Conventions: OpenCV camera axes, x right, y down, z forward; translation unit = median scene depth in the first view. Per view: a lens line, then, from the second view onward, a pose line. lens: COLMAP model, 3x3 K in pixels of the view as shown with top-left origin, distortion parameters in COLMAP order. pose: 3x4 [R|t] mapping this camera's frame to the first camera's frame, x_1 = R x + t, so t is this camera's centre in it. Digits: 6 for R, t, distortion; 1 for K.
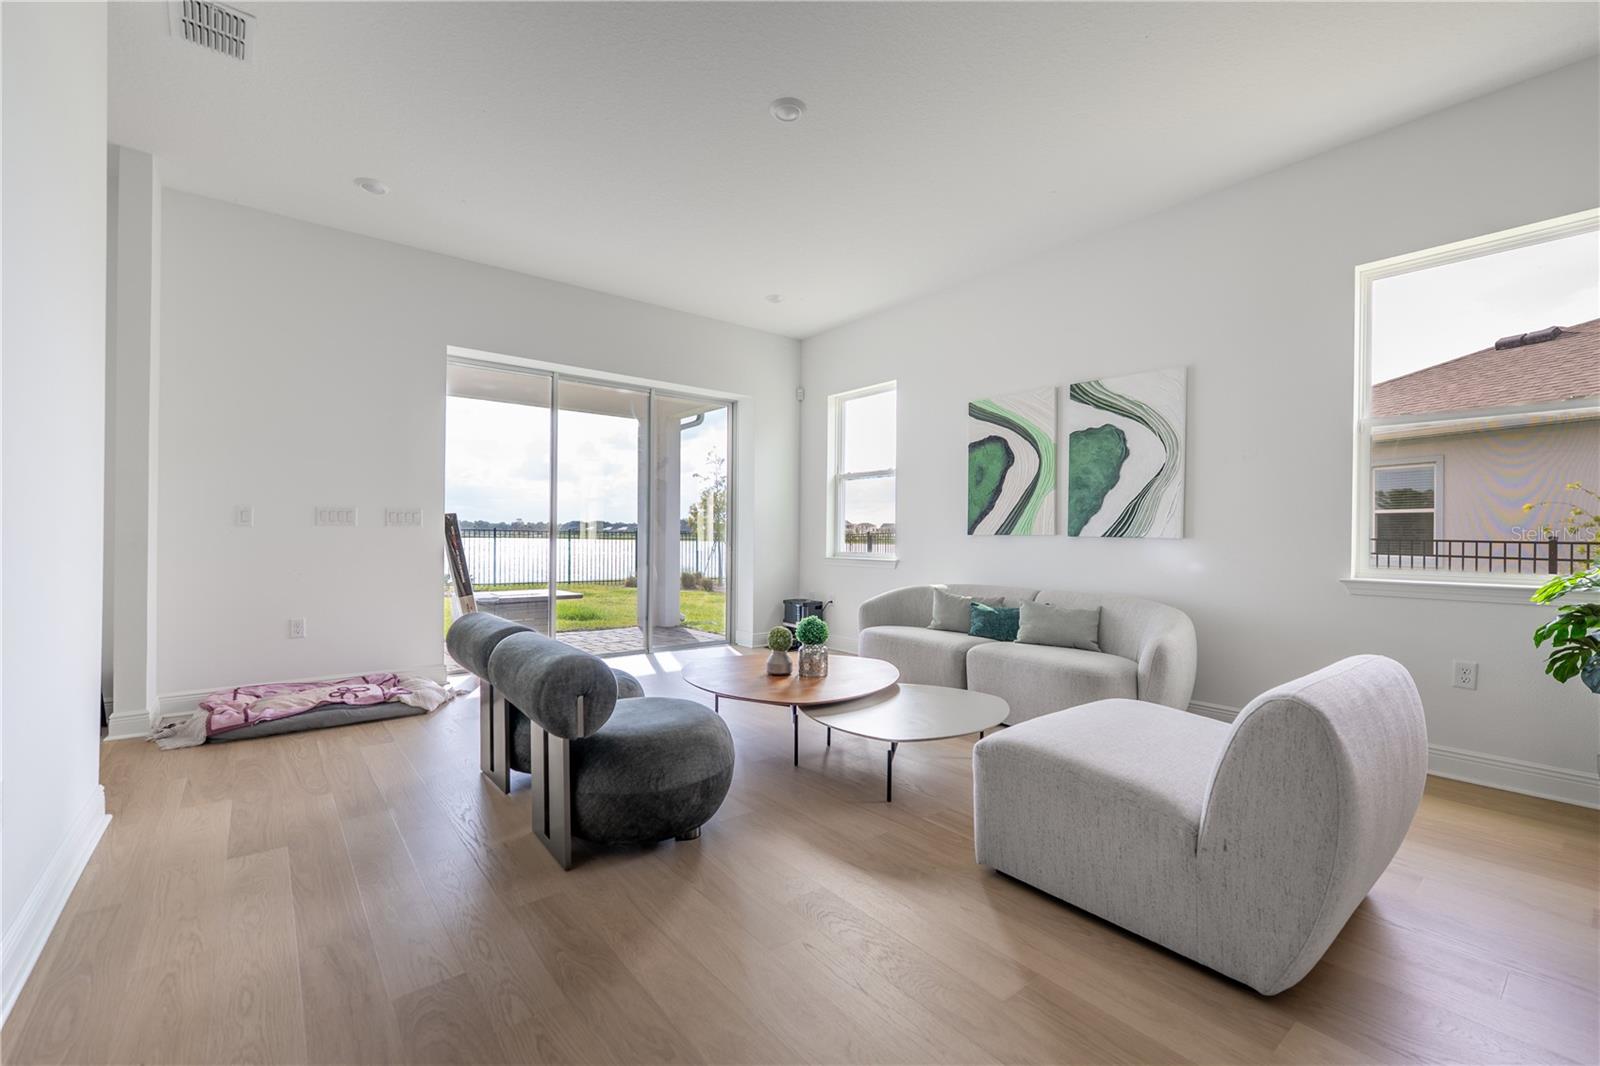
lens RADIAL K [[672.2, 0, 800.0], [0, 672.2, 533.0], [0, 0, 1]] dist [-0.000145, 0.000073]
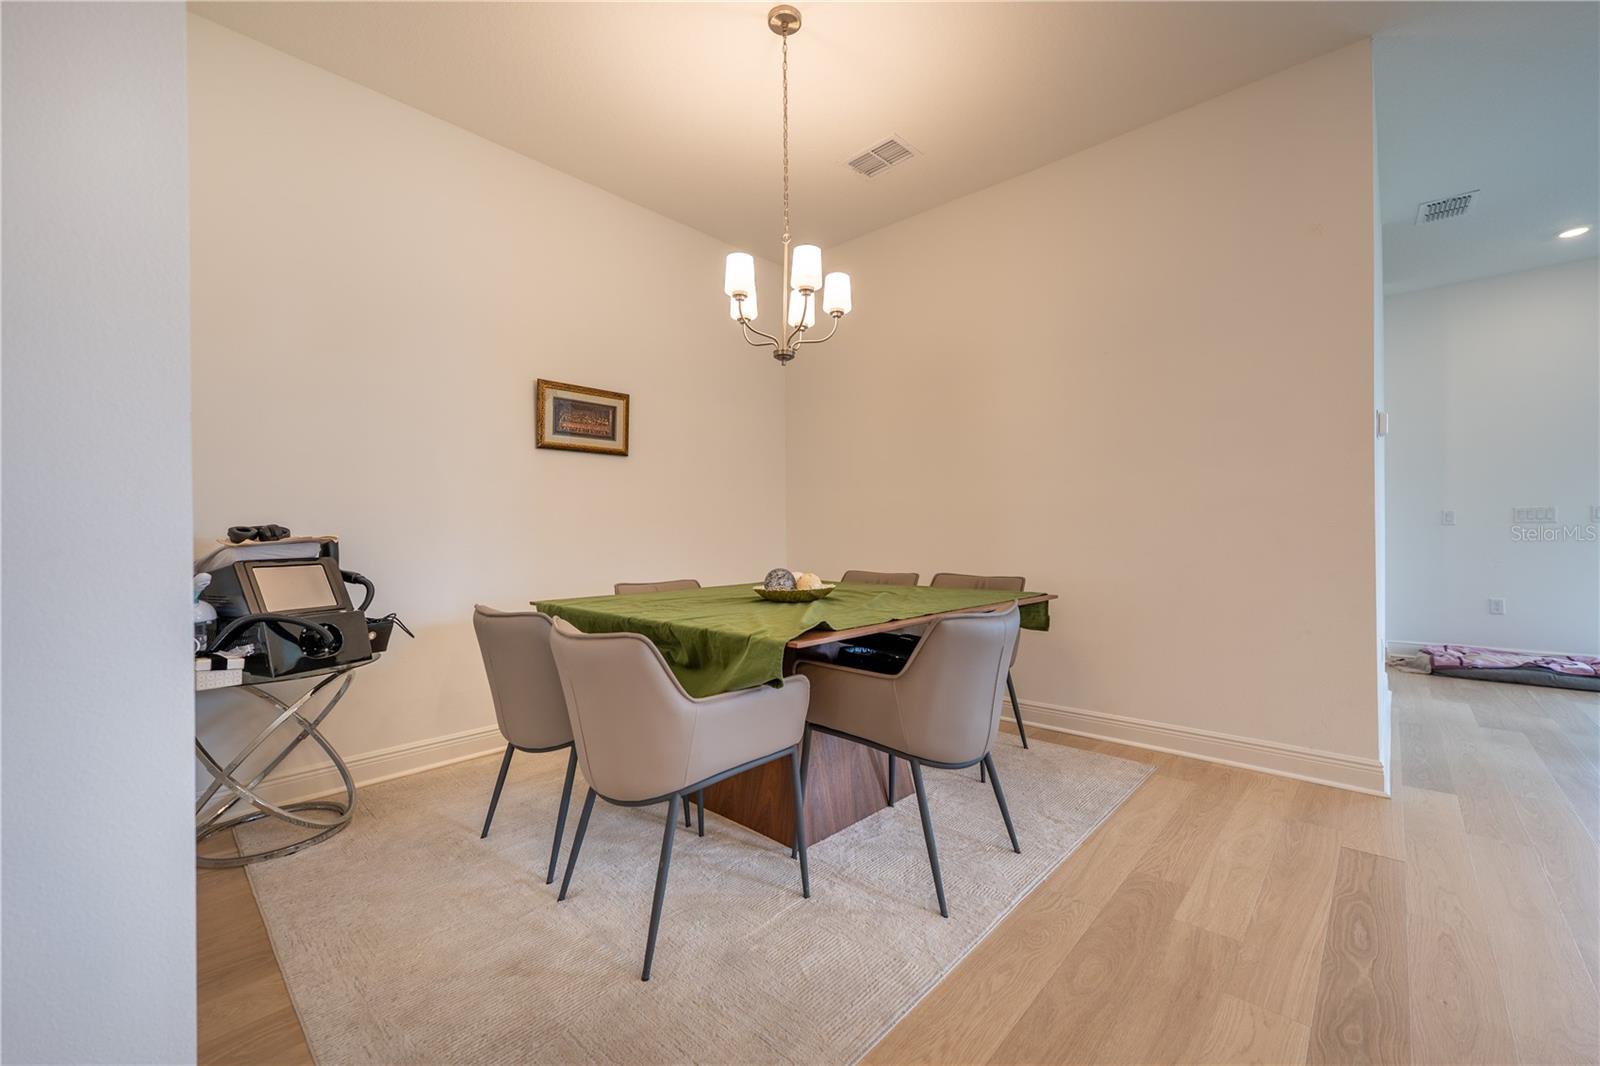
lens RADIAL K [[637.6, 0, 800.0], [0, 637.6, 533.0], [0, 0, 1]] dist [-0.000409, -0.000026]
pose [[0.144933, -0.007876, -0.989410, 0.231551], [0.009770, 0.999931, -0.006528, -0.000373], [0.989393, -0.008720, 0.145000, -0.438757]]
